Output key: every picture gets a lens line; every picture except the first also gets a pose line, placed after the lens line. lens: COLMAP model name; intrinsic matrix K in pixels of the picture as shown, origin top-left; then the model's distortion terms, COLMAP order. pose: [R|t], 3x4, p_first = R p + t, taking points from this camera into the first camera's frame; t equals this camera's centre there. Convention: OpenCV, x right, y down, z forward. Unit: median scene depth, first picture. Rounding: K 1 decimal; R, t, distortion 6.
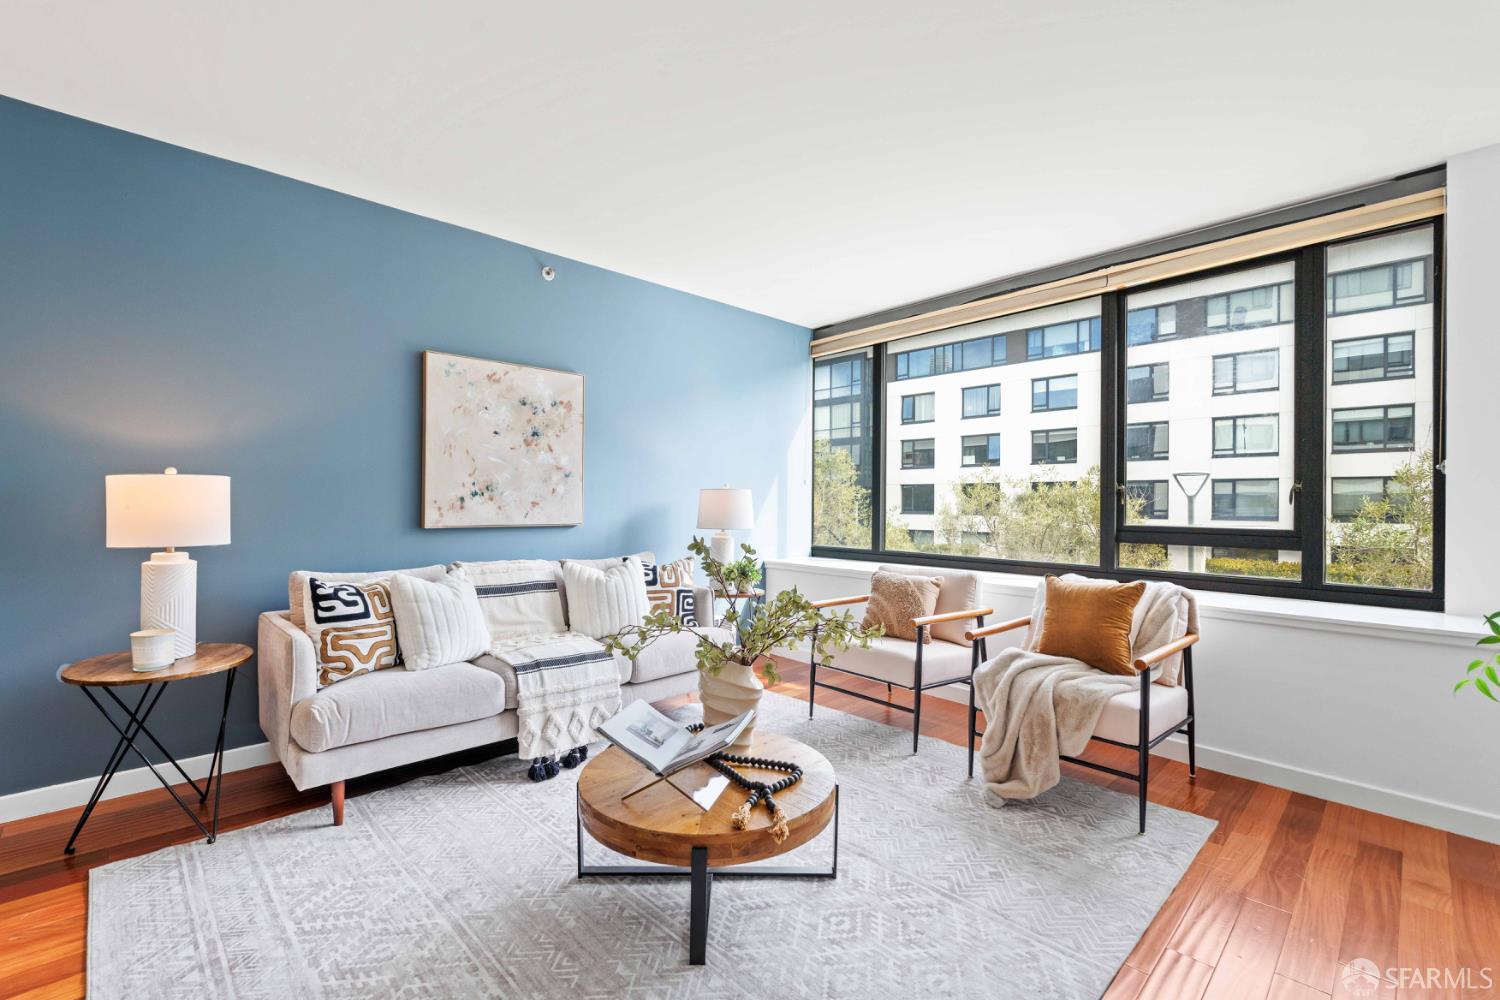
lens RADIAL K [[656.9, 0, 749.4], [0, 656.9, 502.0], [0, 0, 1]] dist [-0.005955, 0.001611]
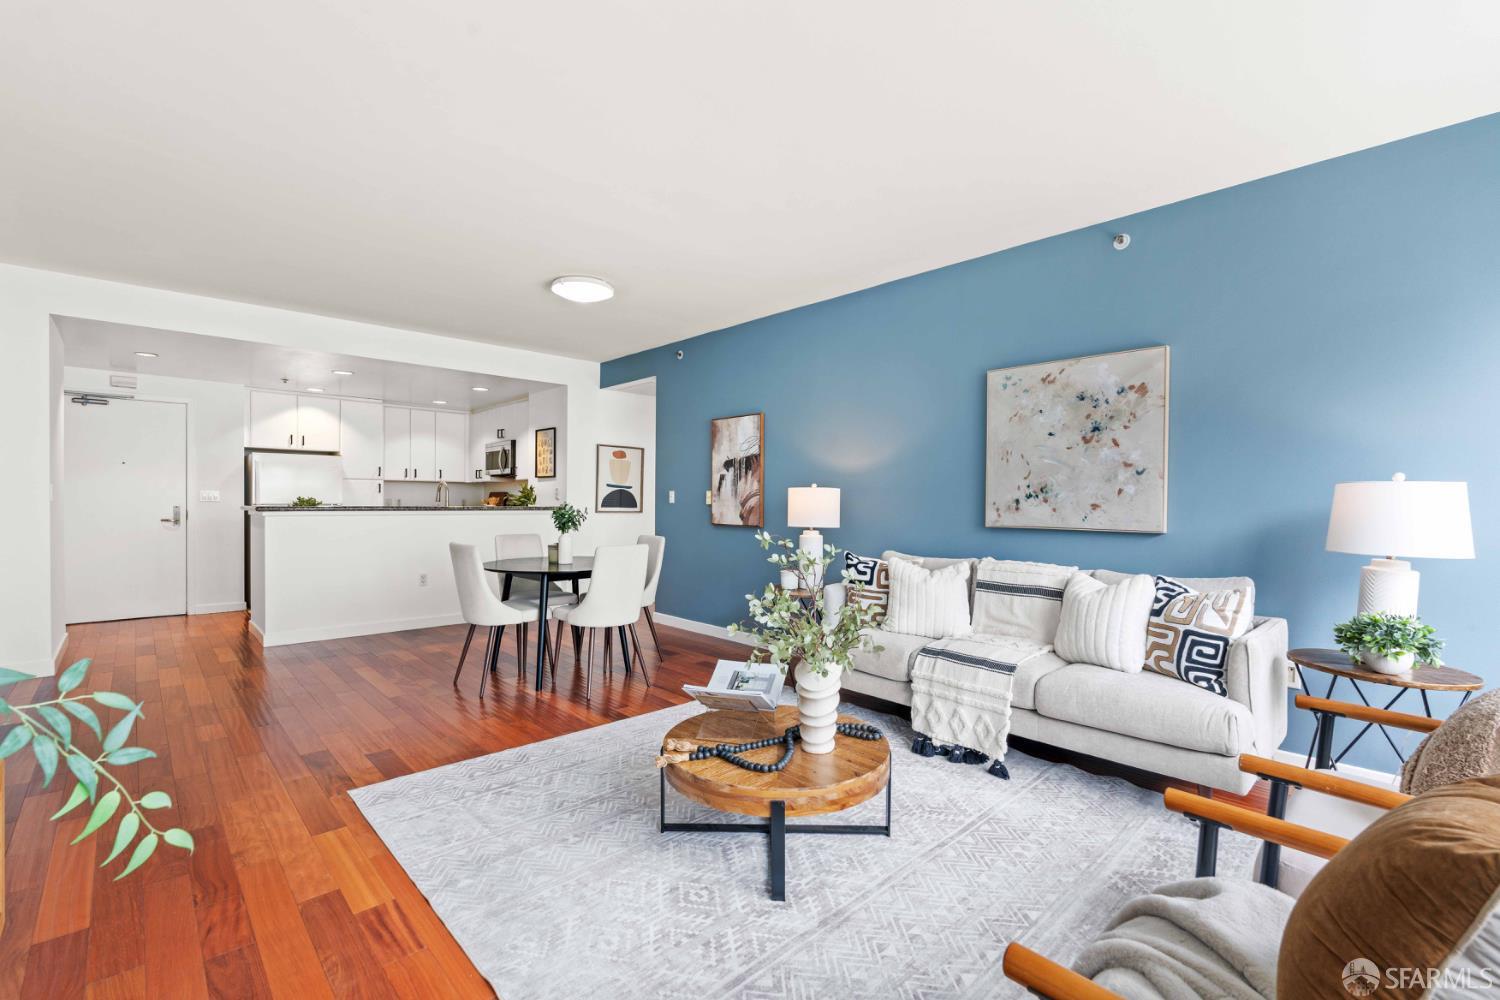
lens RADIAL K [[656.9, 0, 745.1], [0, 656.9, 506.3], [0, 0, 1]] dist [-0.005955, 0.001611]
pose [[-0.021903, 0.002608, -0.999757, 0.614360], [-0.005267, 0.999982, 0.002724, 0.003096], [0.999746, 0.005325, -0.021888, 0.559417]]
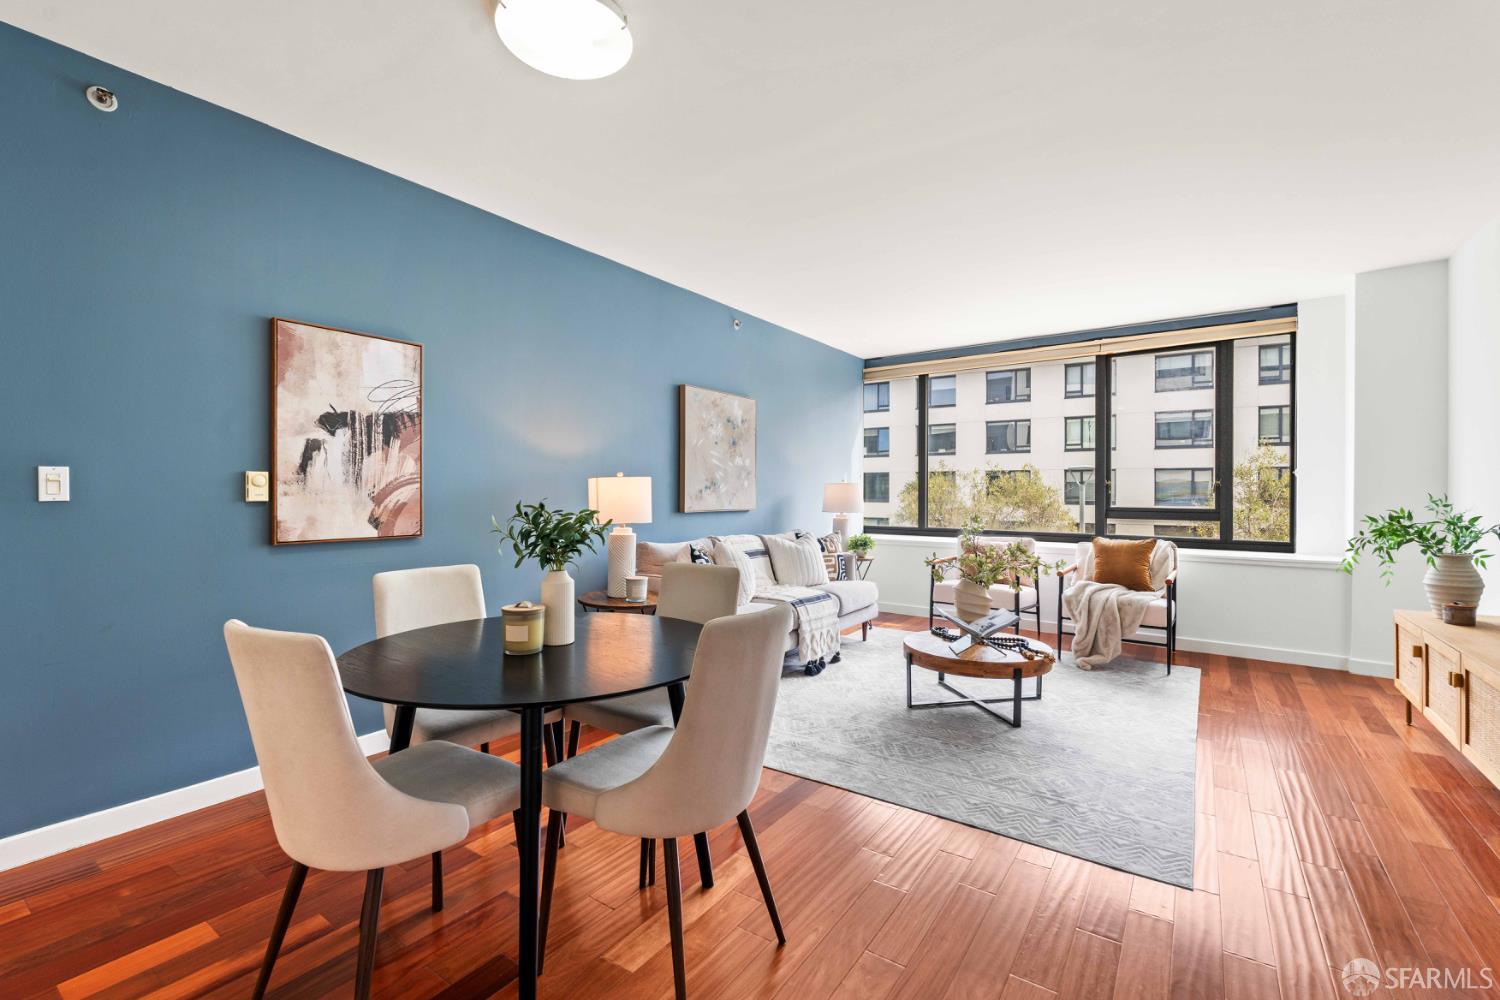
lens RADIAL K [[656.9, 0, 749.9], [0, 656.9, 490.6], [0, 0, 1]] dist [-0.005955, 0.001611]
pose [[0.981780, -0.002349, 0.190008, -0.578589], [0.002033, 0.999996, 0.001854, -0.008481], [-0.190011, -0.001434, 0.981781, -0.368932]]
